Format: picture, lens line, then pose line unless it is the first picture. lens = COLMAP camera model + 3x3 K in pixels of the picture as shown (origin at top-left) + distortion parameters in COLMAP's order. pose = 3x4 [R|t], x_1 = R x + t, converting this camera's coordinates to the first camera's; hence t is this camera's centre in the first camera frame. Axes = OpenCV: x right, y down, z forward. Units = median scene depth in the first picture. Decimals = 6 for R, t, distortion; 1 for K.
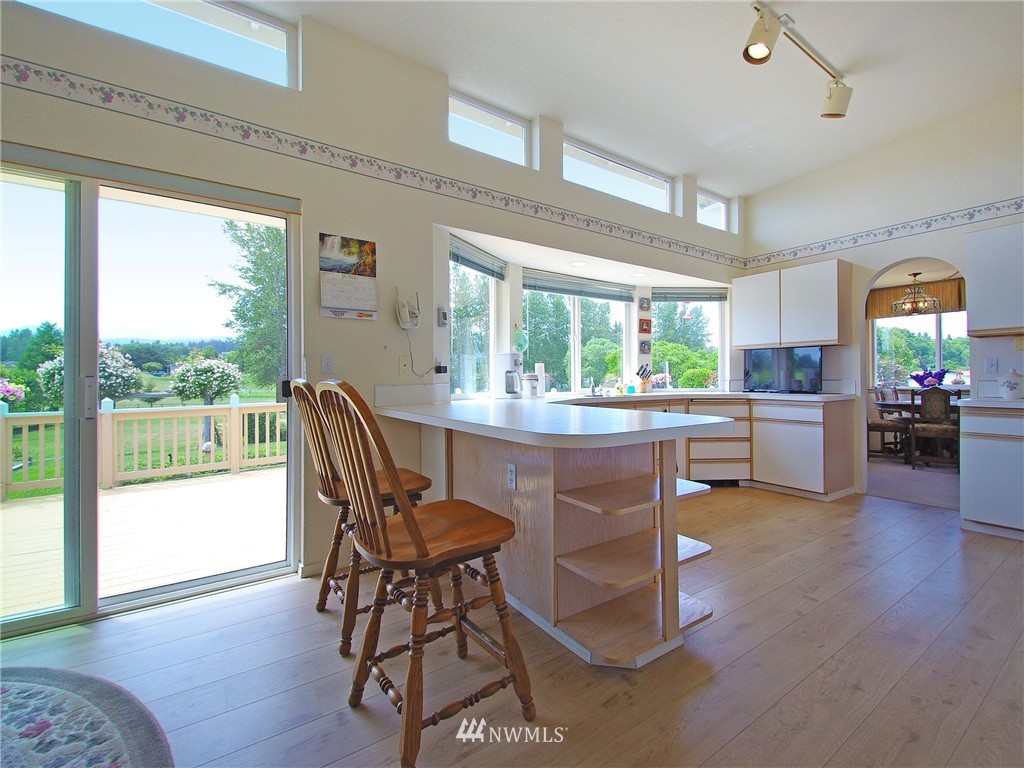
lens RADIAL K [[456.7, 0, 513.1], [0, 456.7, 380.8], [0, 0, 1]] dist [-0.000340, -0.016016]
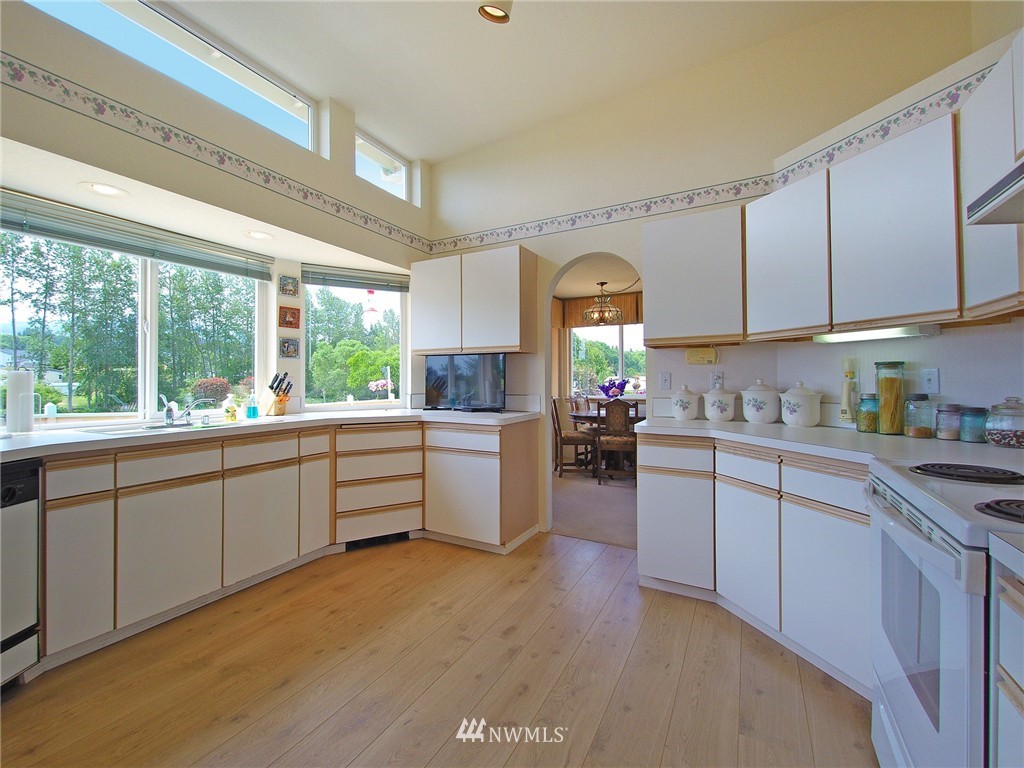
lens RADIAL K [[418.5, 0, 512.0], [0, 418.5, 384.0], [0, 0, 1]] dist [-0.018724, -0.000040]
pose [[0.882559, -0.004837, 0.470176, 0.298588], [0.001701, 0.999973, 0.007094, -0.024020], [-0.470198, -0.005461, 0.882544, 0.297649]]
